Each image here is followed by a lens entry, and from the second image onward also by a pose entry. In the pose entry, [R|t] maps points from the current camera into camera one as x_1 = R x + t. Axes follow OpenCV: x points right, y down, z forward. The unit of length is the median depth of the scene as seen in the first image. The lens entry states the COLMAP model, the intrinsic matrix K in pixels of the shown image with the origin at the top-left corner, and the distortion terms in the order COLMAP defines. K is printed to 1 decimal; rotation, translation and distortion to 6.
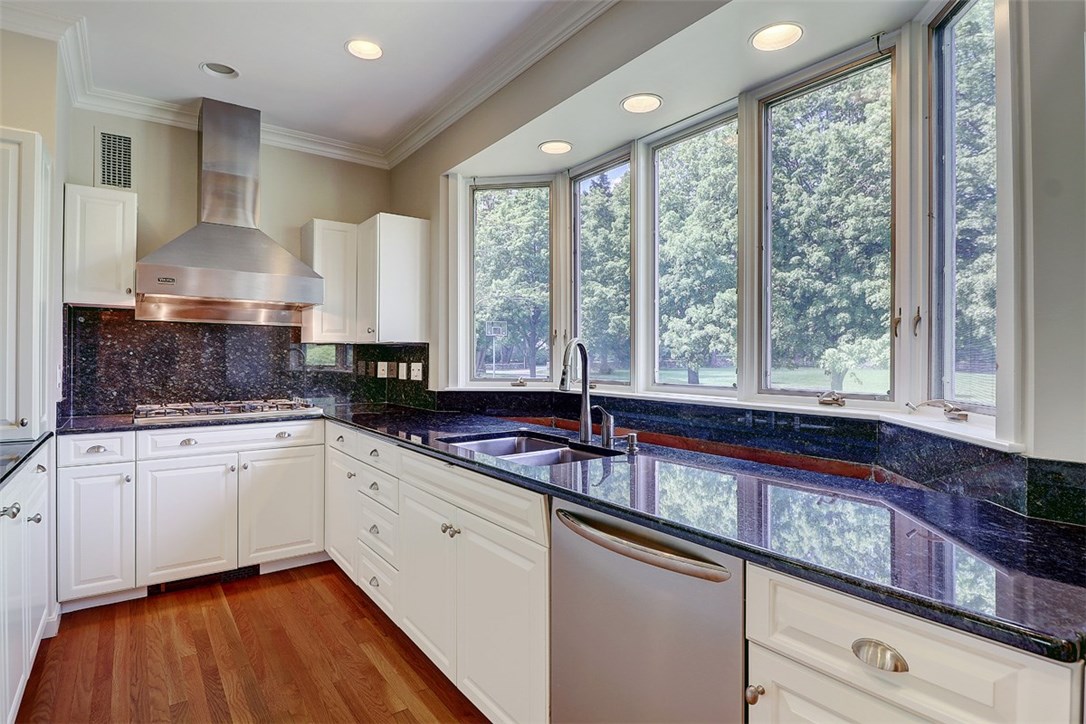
lens RADIAL K [[551.6, 0, 545.1], [0, 551.6, 357.5], [0, 0, 1]] dist [-0.012756, -0.004376]
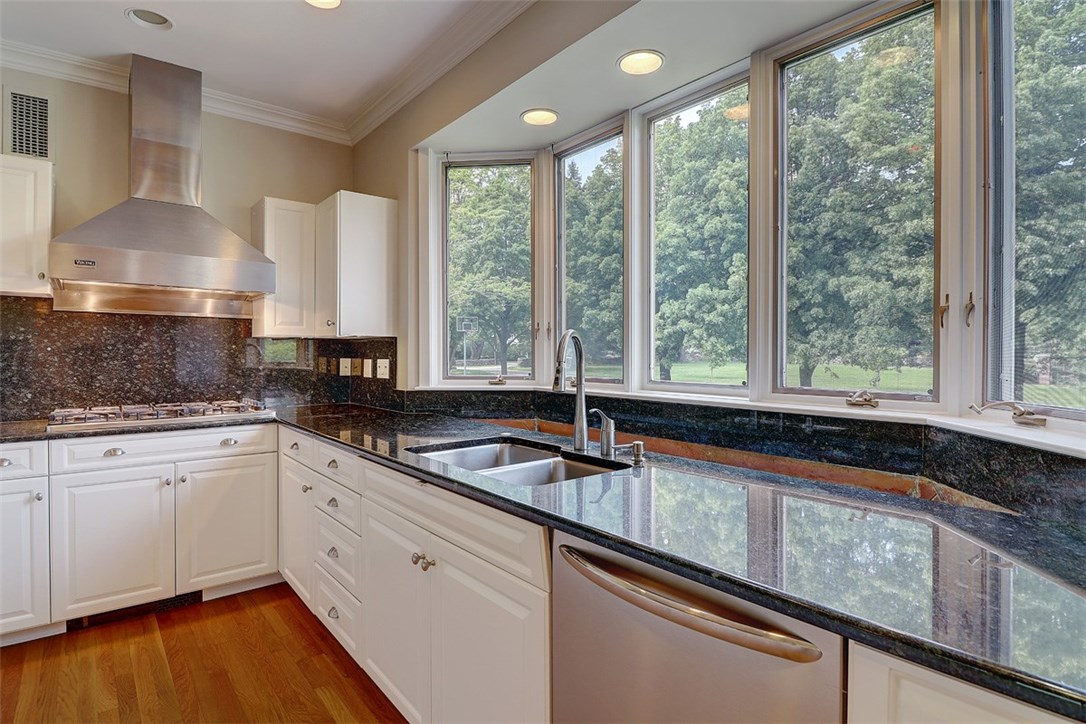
lens RADIAL K [[551.6, 0, 544.1], [0, 551.6, 357.0], [0, 0, 1]] dist [-0.012756, -0.004376]
pose [[0.998688, -0.002326, 0.051153, -0.020311], [0.002007, 0.999978, 0.006292, 0.001058], [-0.051167, -0.006181, 0.998671, 0.106937]]
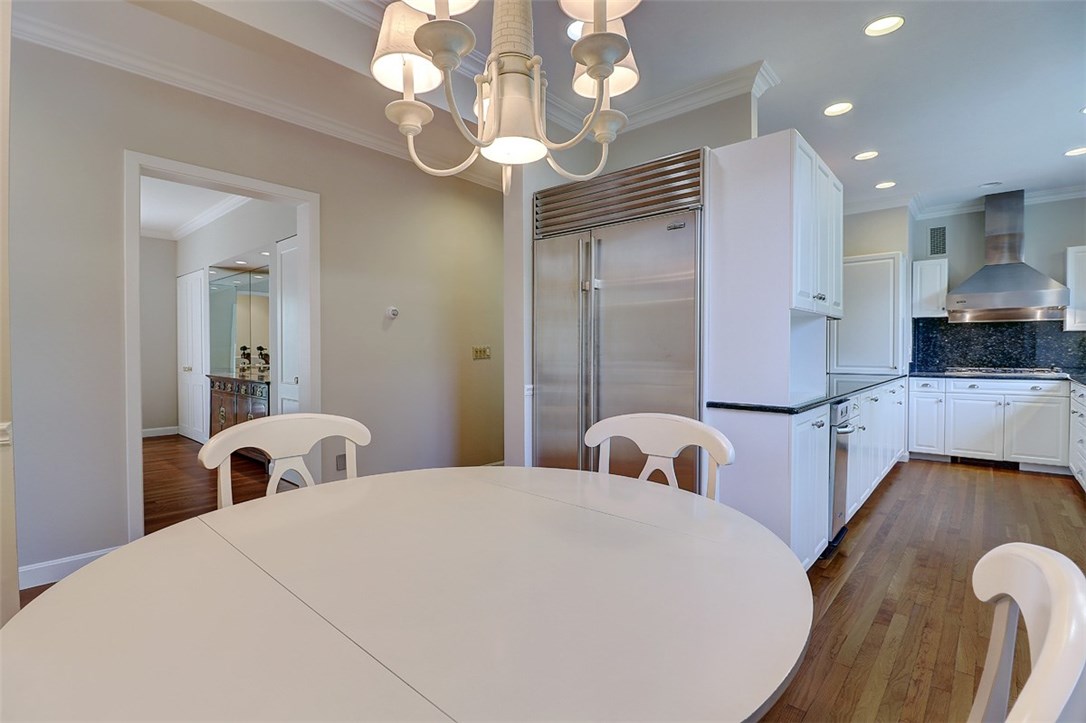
lens RADIAL K [[506.3, 0, 545.4], [0, 506.3, 356.1], [0, 0, 1]] dist [-0.010442, -0.001607]
pose [[0.198954, 0.004060, -0.980000, 0.719870], [0.001437, 0.999989, 0.004434, 0.038392], [0.980008, -0.002291, 0.198946, -0.758189]]
